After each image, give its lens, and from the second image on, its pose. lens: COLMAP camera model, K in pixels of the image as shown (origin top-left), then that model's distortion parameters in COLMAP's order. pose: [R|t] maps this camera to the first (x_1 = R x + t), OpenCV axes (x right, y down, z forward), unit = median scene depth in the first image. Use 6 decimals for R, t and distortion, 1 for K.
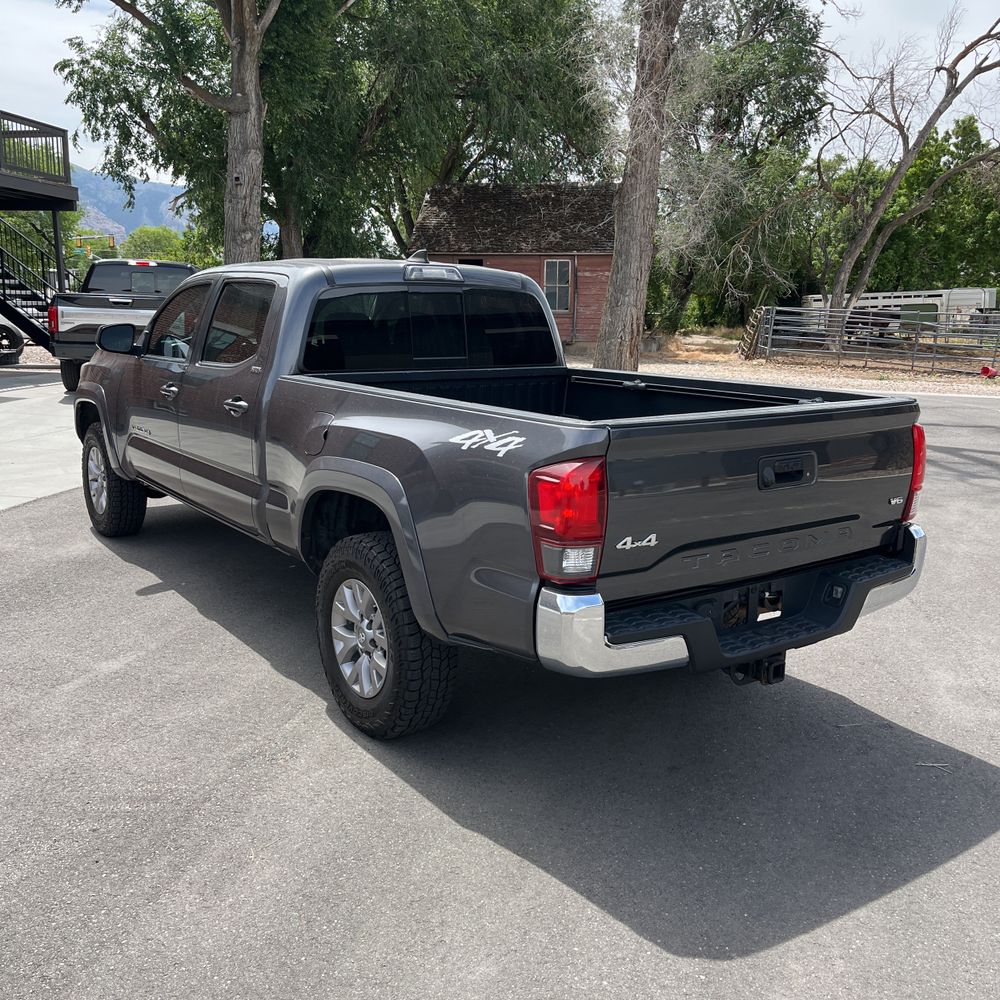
lens RADIAL K [[1017.3, 0, 500.0], [0, 1017.3, 500.0], [0, 0, 1]] dist [0.049383, -0.049628]
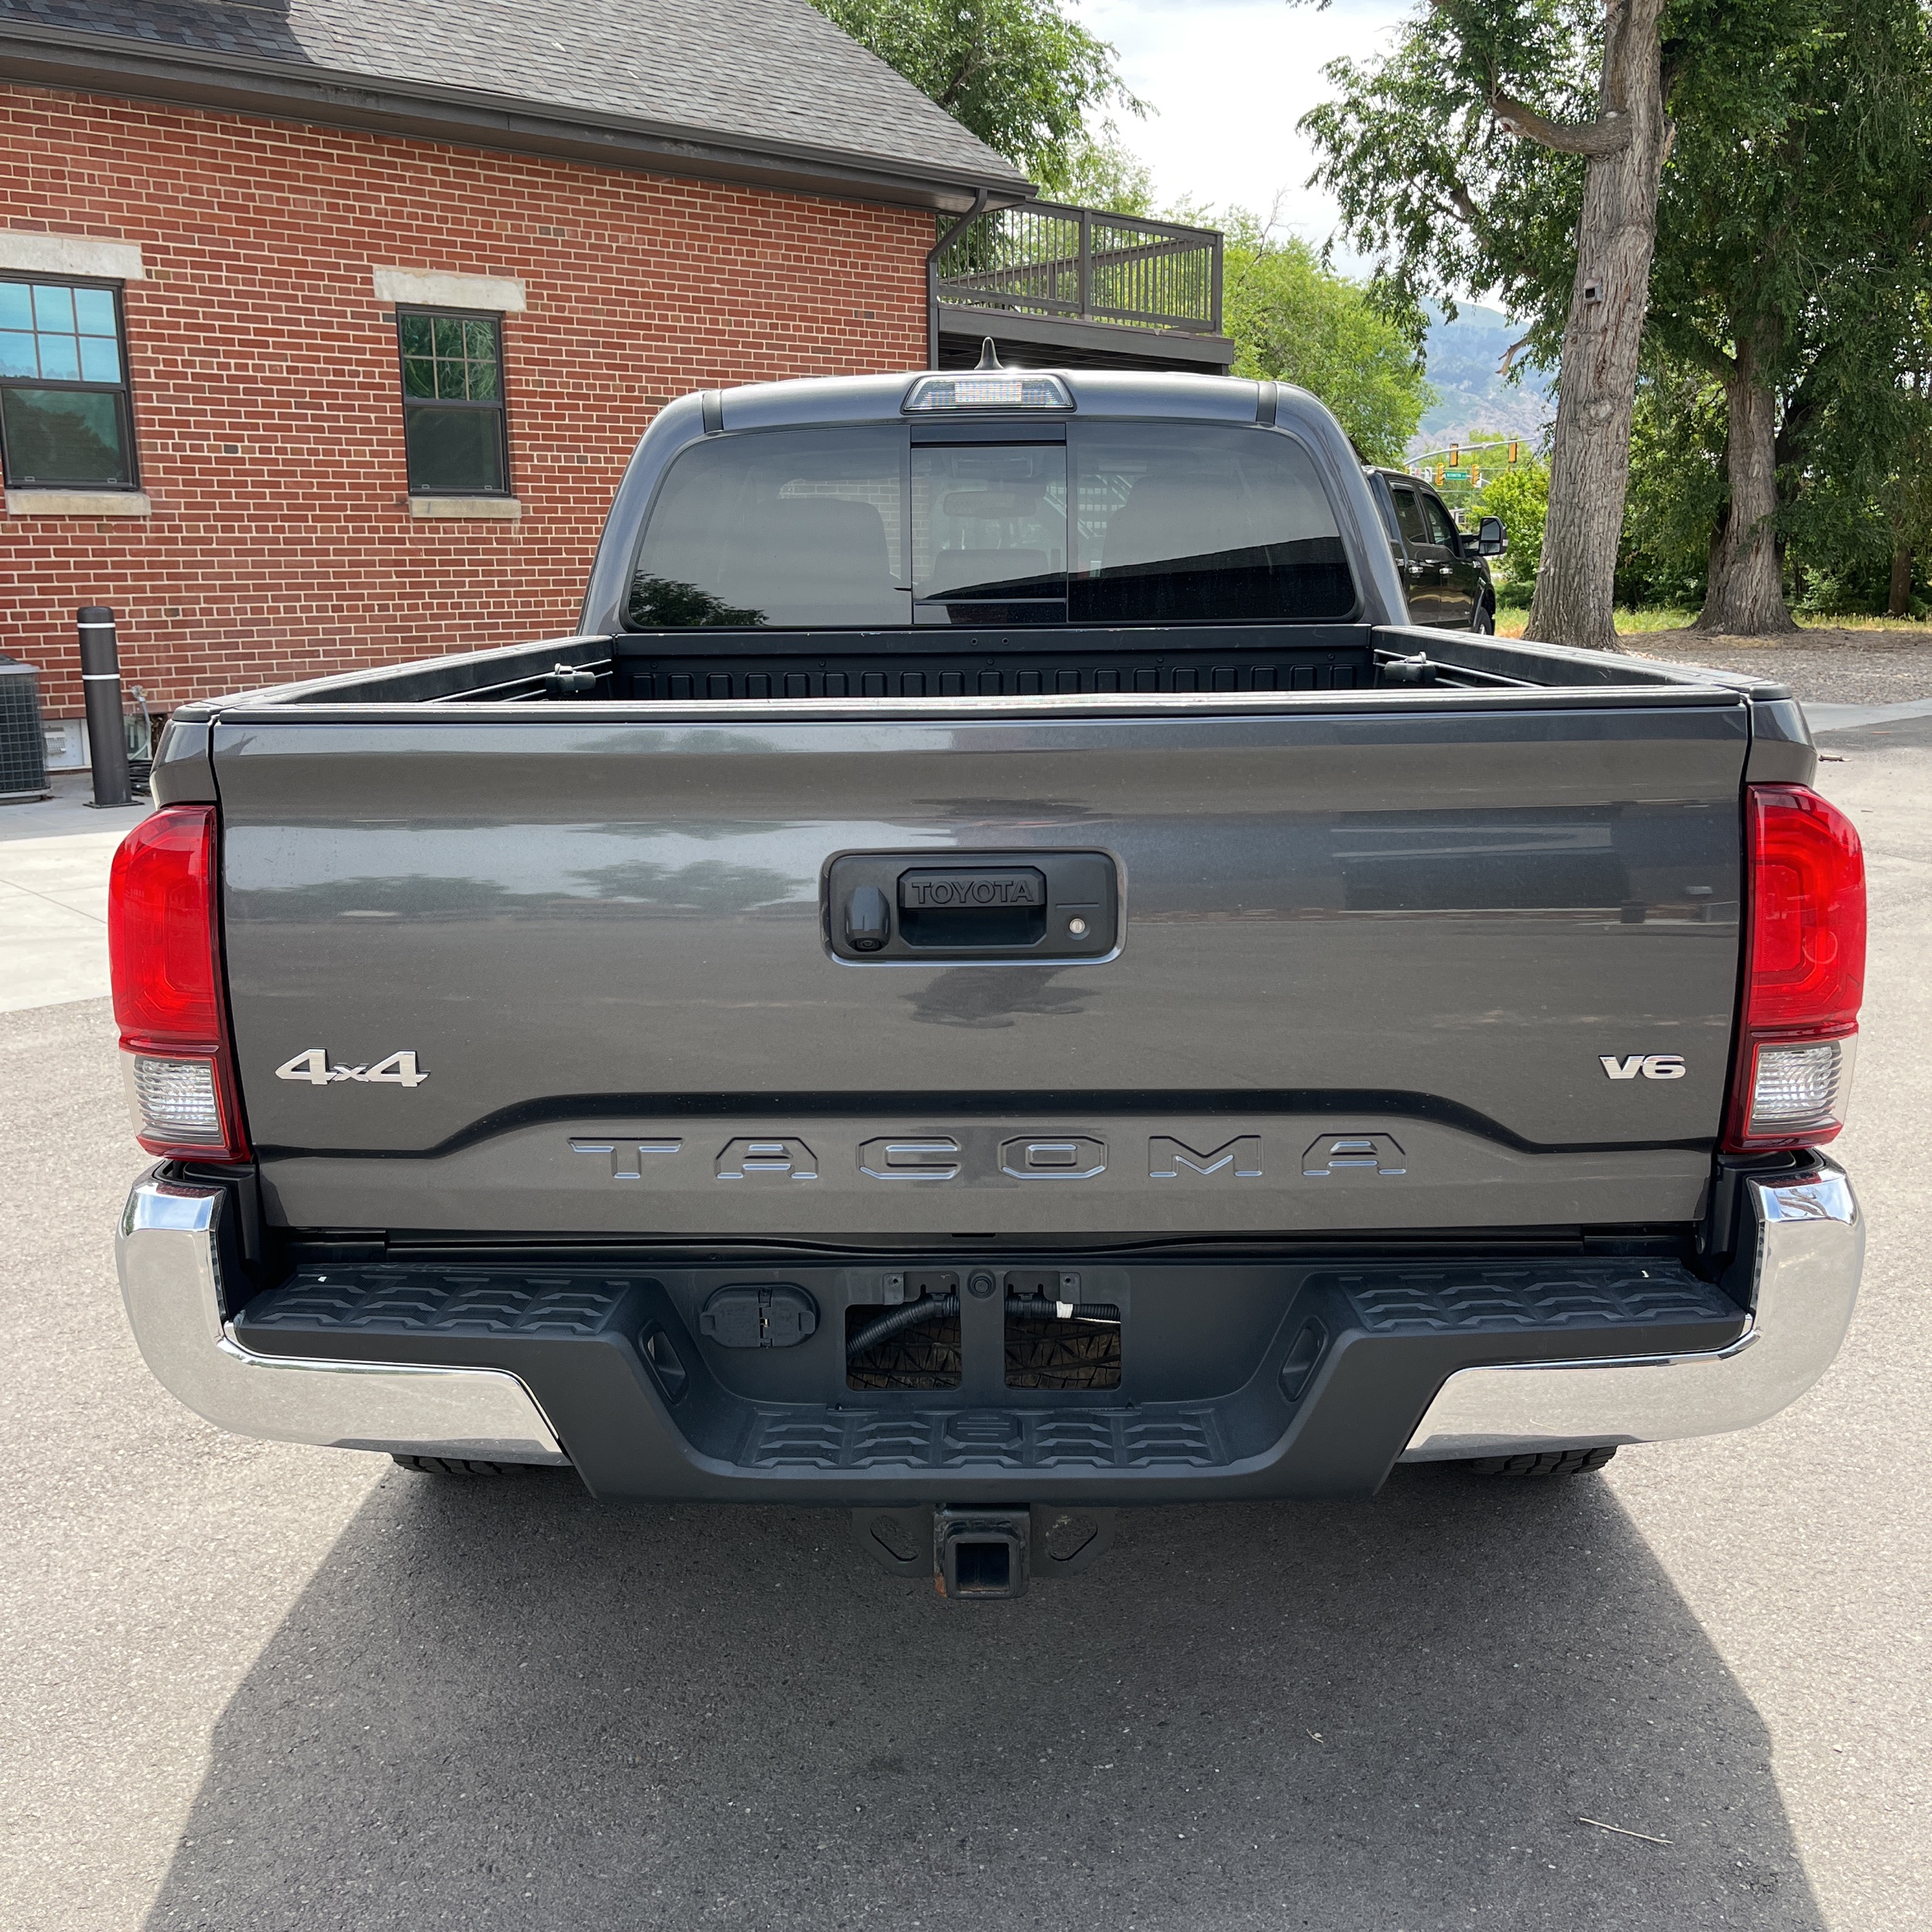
lens RADIAL K [[1965.4, 0, 966.0], [0, 1965.4, 966.0], [0, 0, 1]] dist [0.049383, -0.049628]
pose [[0.797947, 0.097322, -0.594818, 0.093210], [-0.093368, 0.994924, 0.037532, -0.004926], [0.595452, 0.025588, 0.802984, 0.080354]]
